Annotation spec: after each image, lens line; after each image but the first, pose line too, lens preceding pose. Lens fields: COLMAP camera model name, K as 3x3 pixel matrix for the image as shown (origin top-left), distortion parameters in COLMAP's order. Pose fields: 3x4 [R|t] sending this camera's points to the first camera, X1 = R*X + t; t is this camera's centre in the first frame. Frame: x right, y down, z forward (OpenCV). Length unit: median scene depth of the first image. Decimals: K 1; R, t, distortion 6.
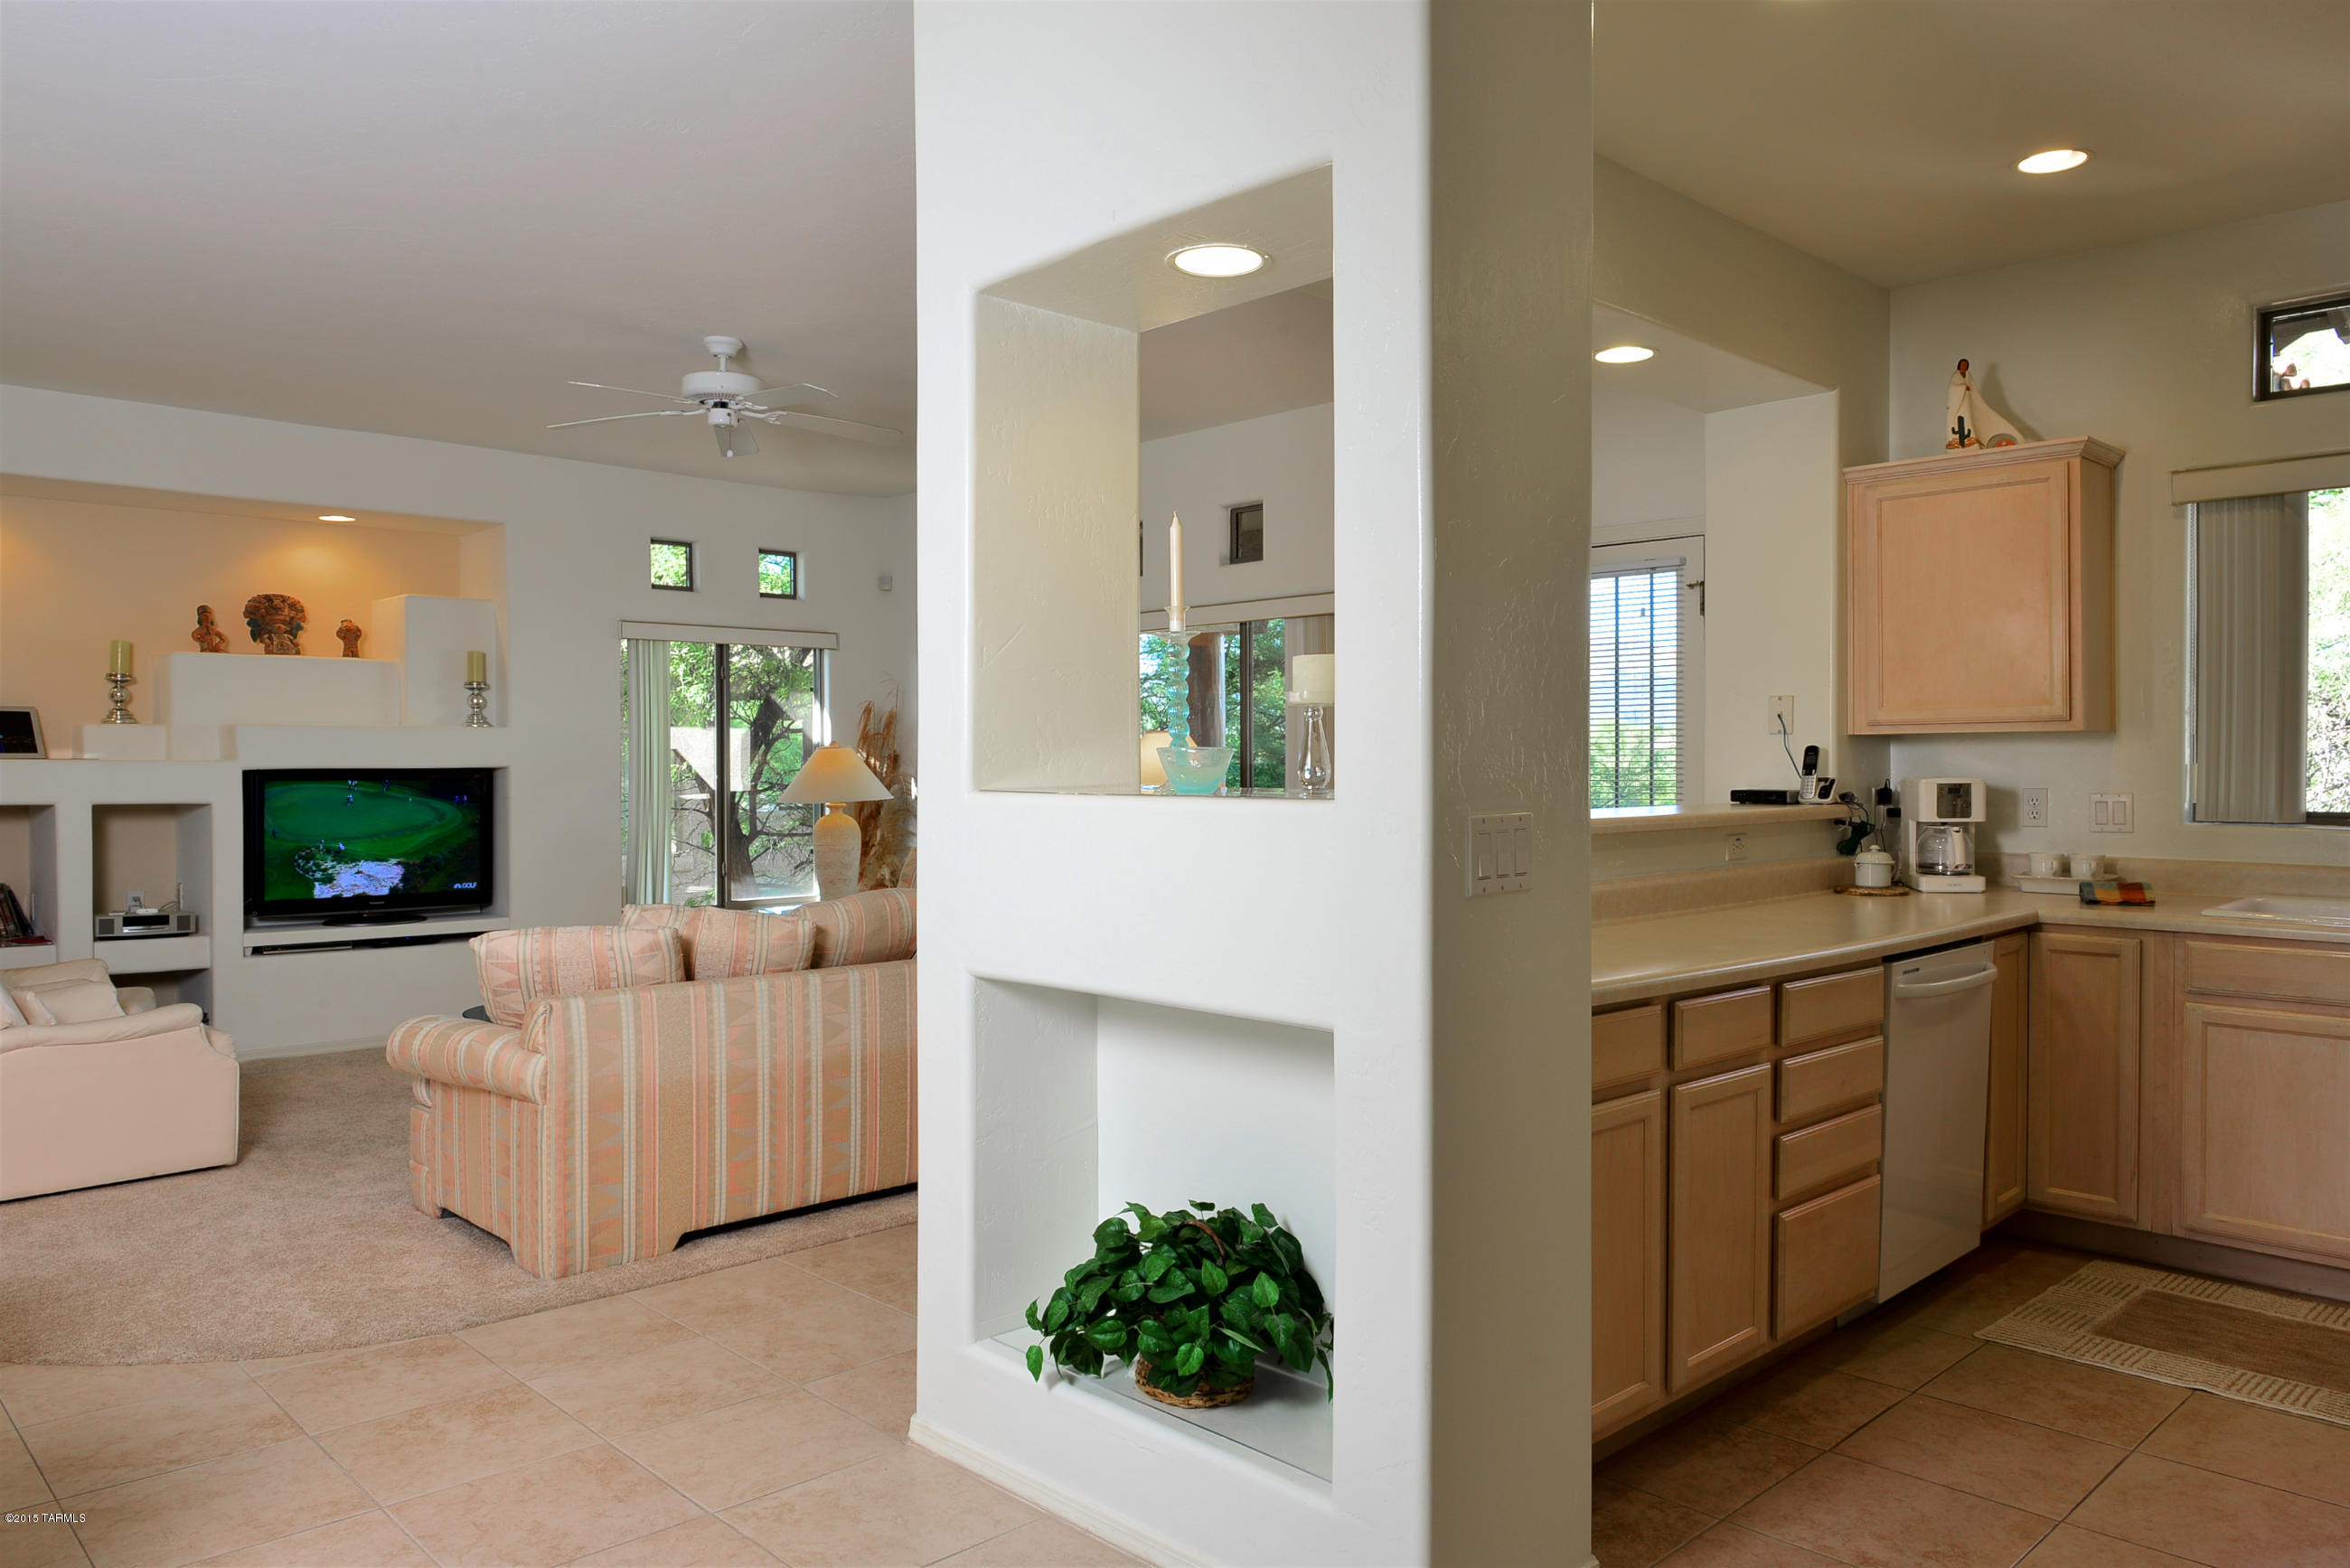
lens RADIAL K [[1609.1, 0, 1177.9], [0, 1609.1, 779.8], [0, 0, 1]] dist [-0.019858, 0.002179]
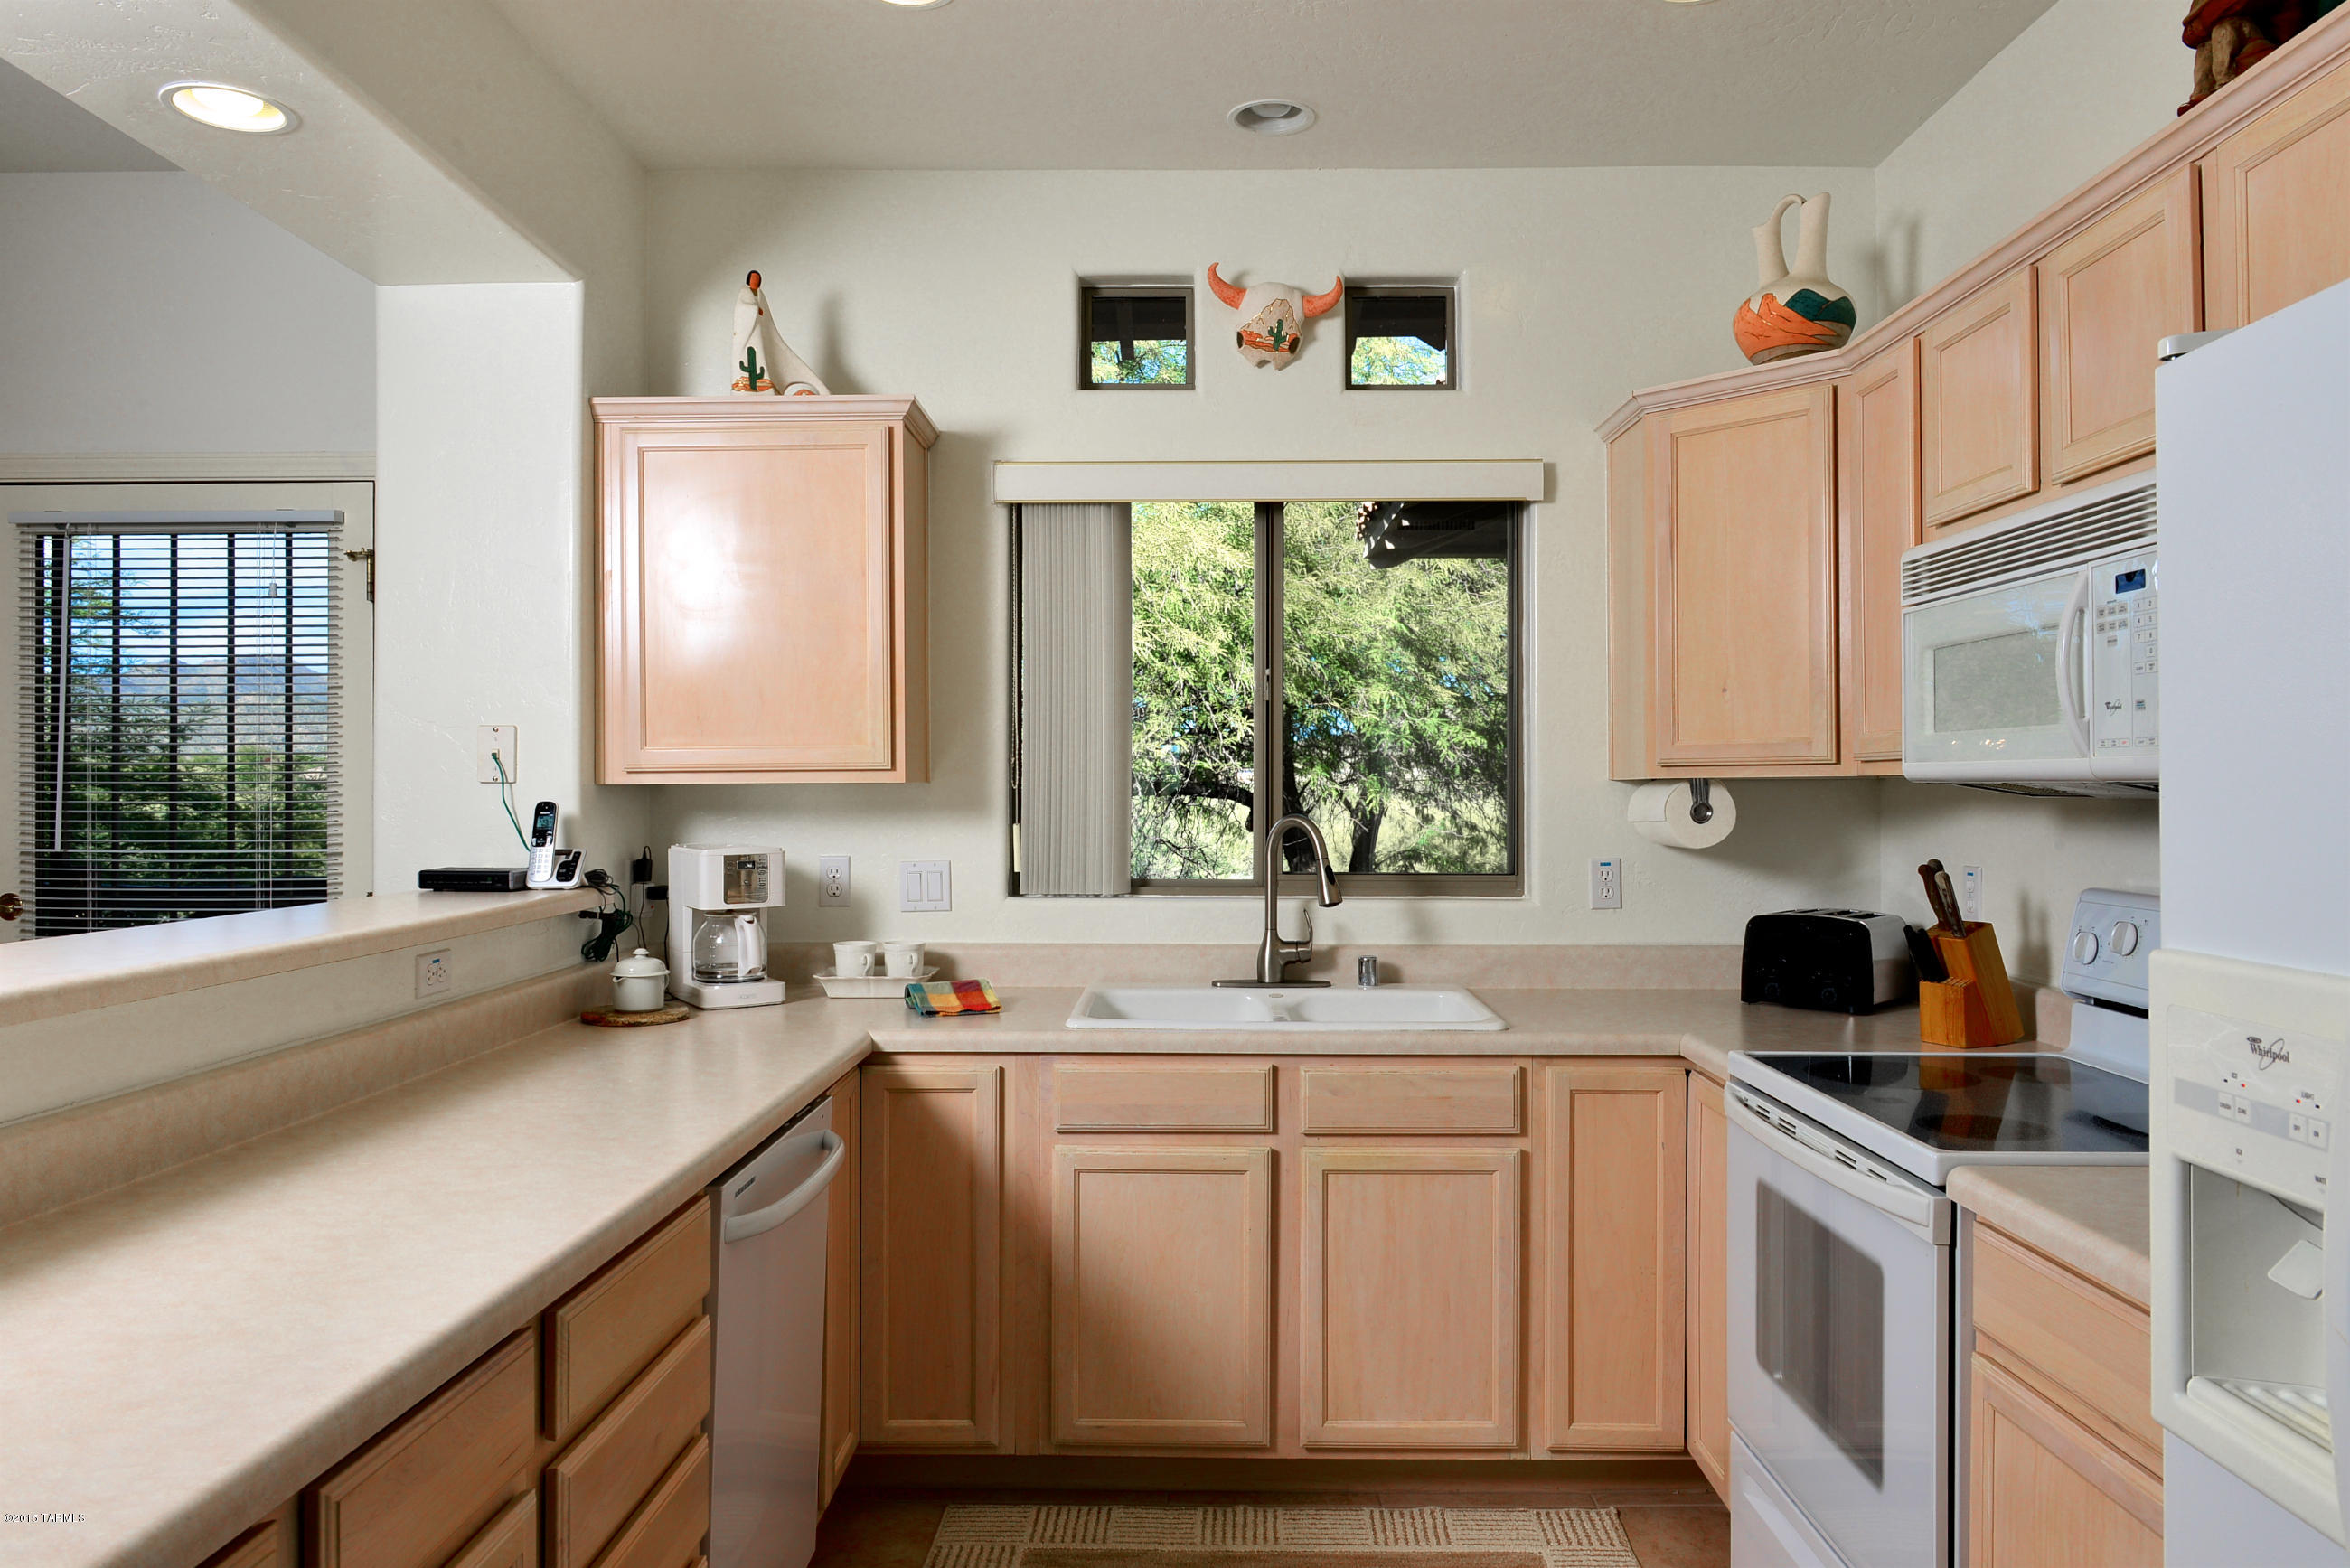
lens RADIAL K [[1609.1, 0, 1177.9], [0, 1609.1, 779.8], [0, 0, 1]] dist [-0.019858, 0.002179]
pose [[0.707591, 0.006002, 0.706597, 0.112821], [0.008811, 0.999811, -0.017316, -0.016813], [-0.706568, 0.018479, 0.707404, 0.351358]]
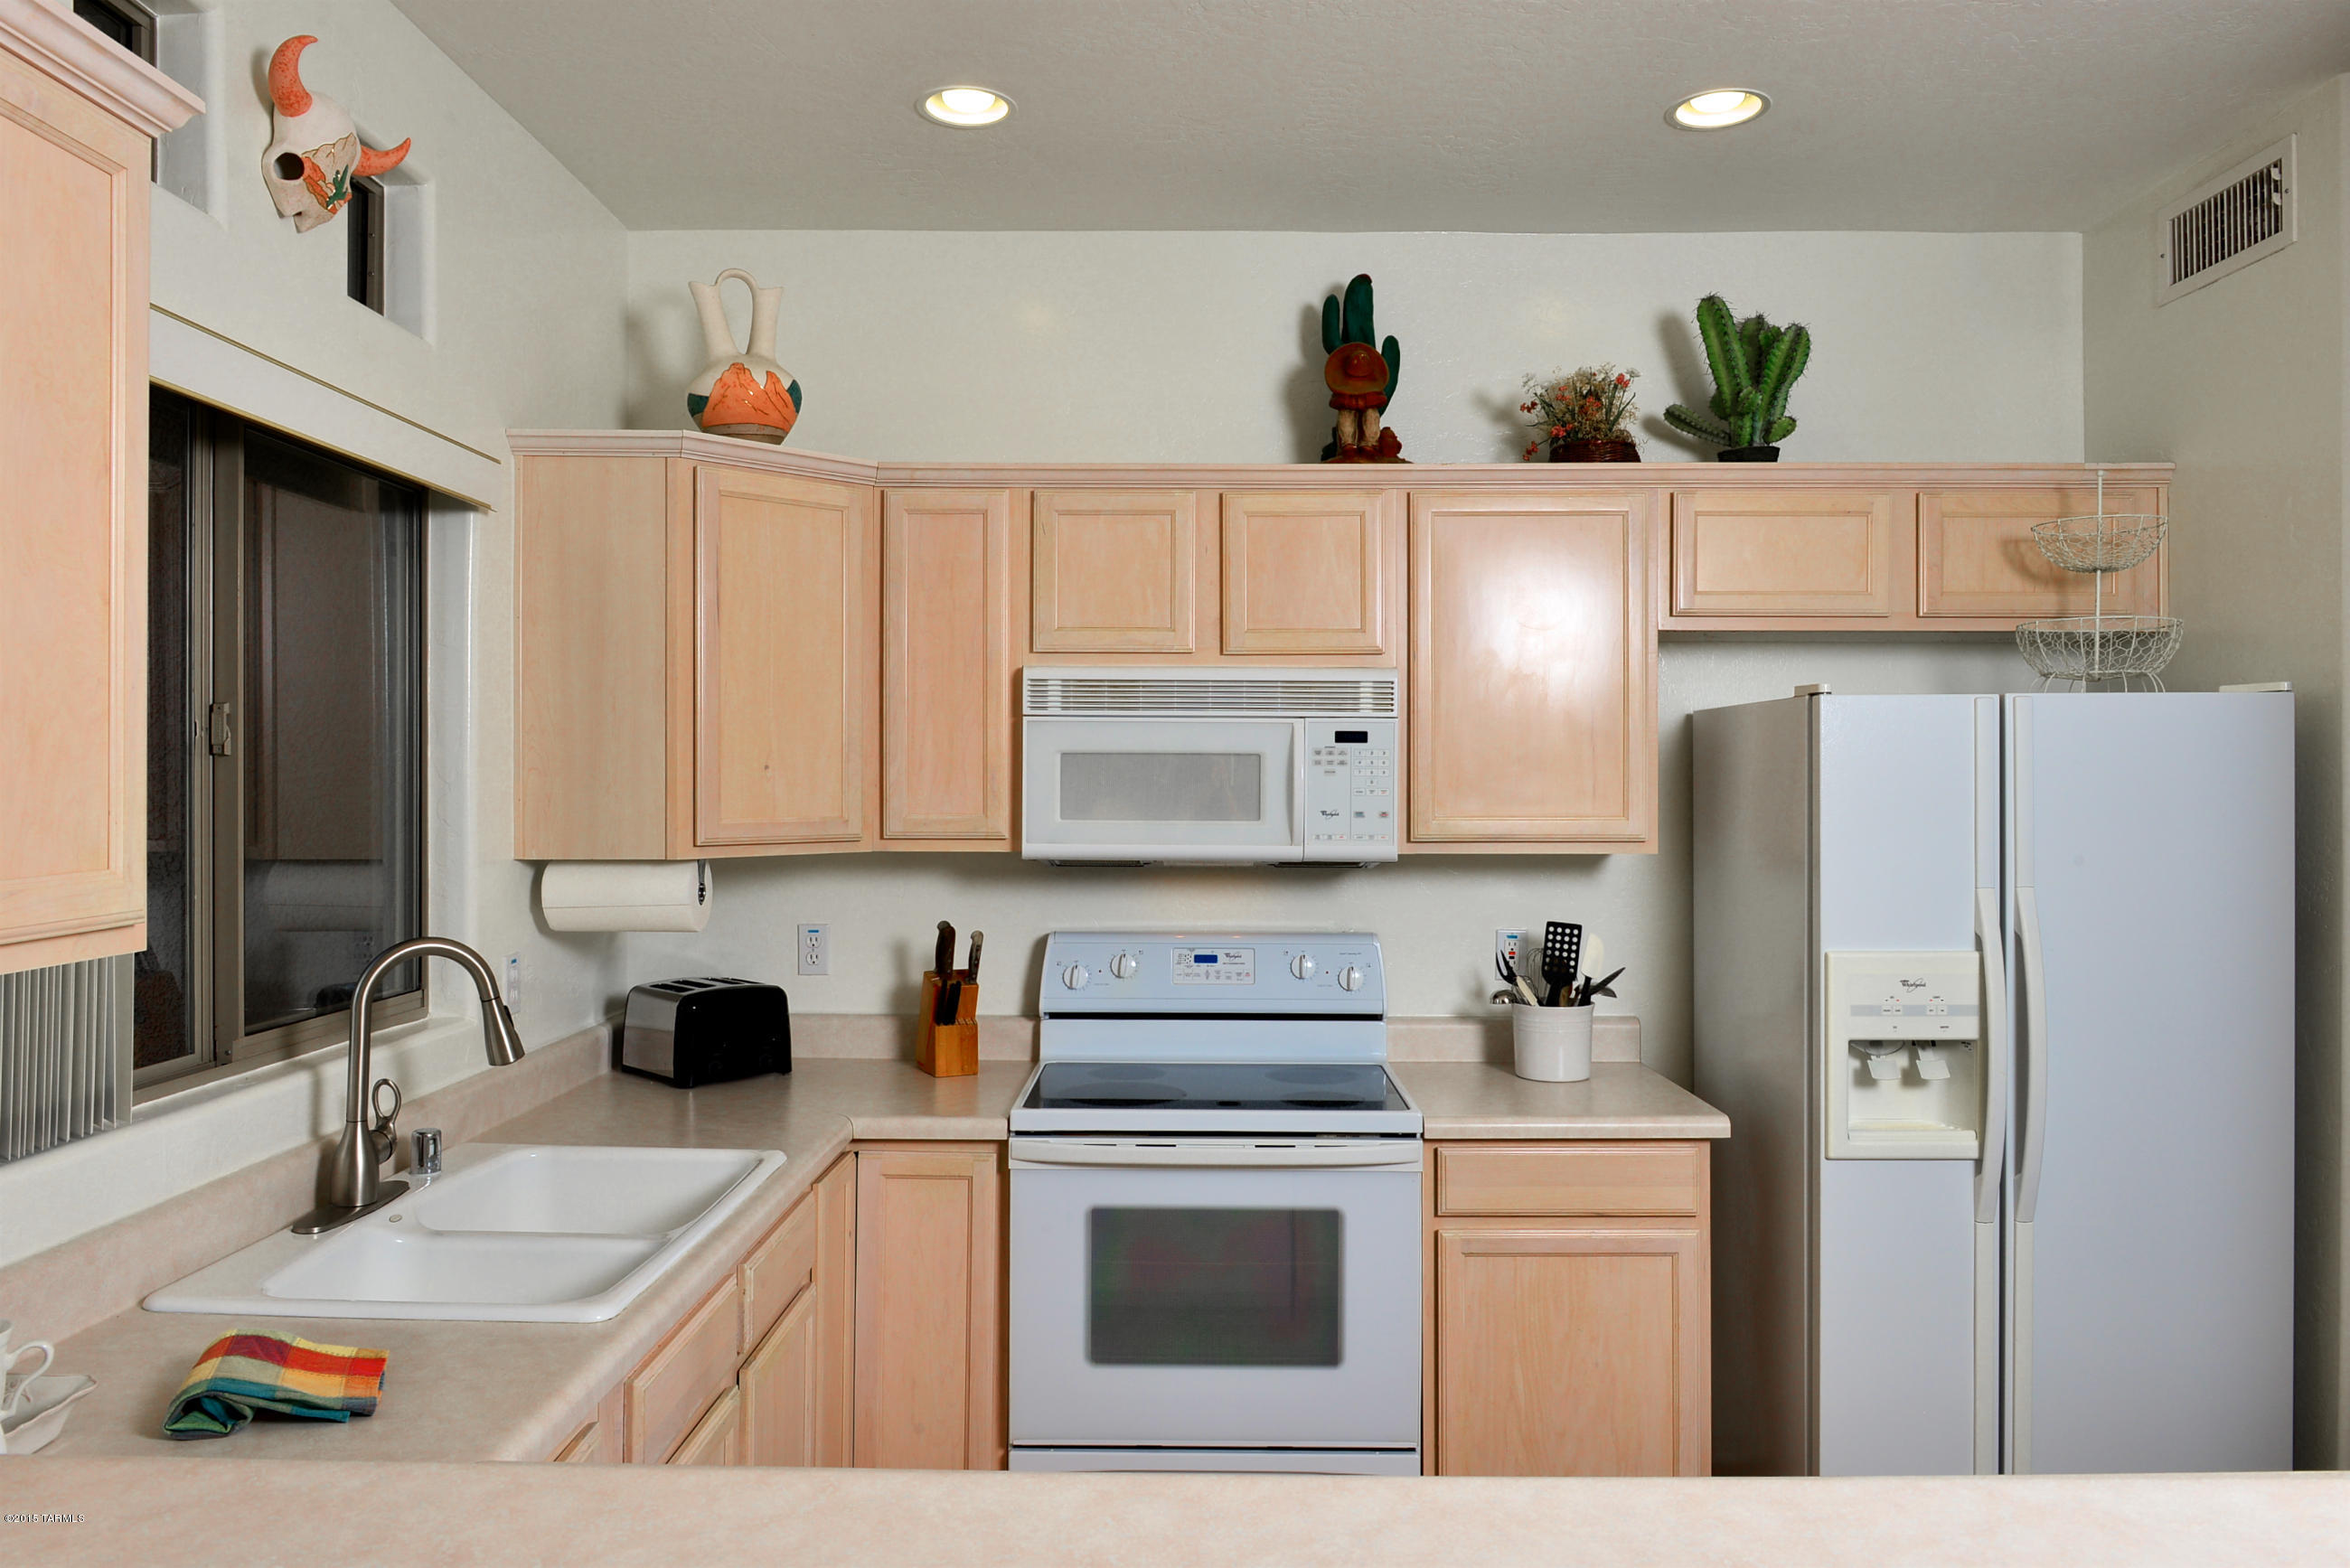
lens RADIAL K [[1609.1, 0, 1177.9], [0, 1609.1, 779.8], [0, 0, 1]] dist [-0.019858, 0.002179]
pose [[-0.712172, 0.000017, 0.702005, 0.165124], [0.007815, 0.999938, 0.007905, -0.063853], [-0.701962, 0.011116, -0.712128, 1.029243]]
